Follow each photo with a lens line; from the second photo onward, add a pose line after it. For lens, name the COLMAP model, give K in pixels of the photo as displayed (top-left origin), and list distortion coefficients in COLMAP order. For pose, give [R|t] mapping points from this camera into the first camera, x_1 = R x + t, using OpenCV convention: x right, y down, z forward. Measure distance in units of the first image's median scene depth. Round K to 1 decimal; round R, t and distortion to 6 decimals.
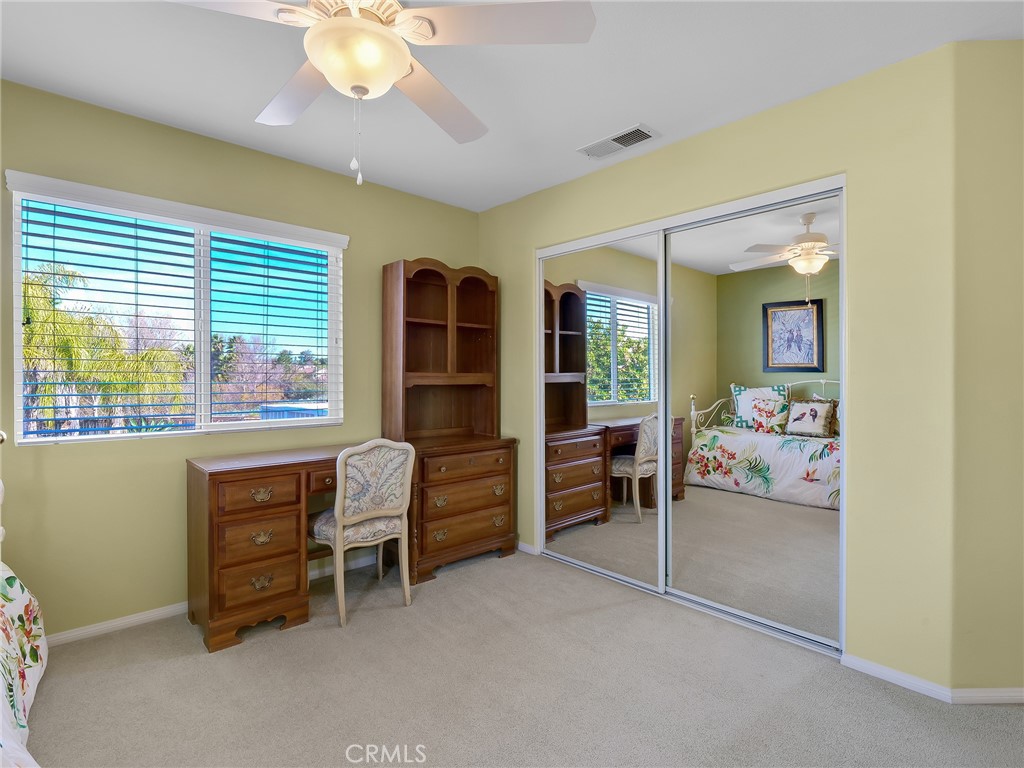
lens RADIAL K [[500.1, 0, 512.0], [0, 500.1, 384.0], [0, 0, 1]] dist [-0.046859, 0.000124]
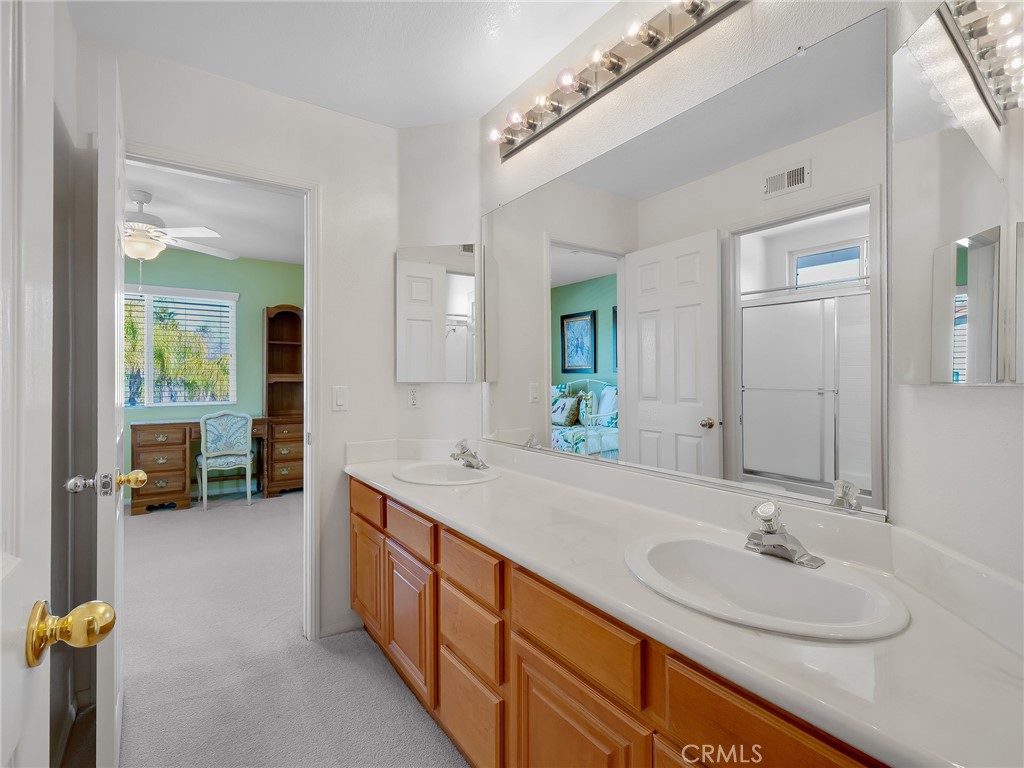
lens RADIAL K [[513.7, 0, 512.0], [0, 513.7, 384.0], [0, 0, 1]] dist [-0.000759, -0.000027]
pose [[0.981706, -0.004395, -0.190352, 1.119769], [0.004997, 0.999984, 0.002681, 0.011351], [0.190337, -0.003583, 0.981712, -0.656523]]
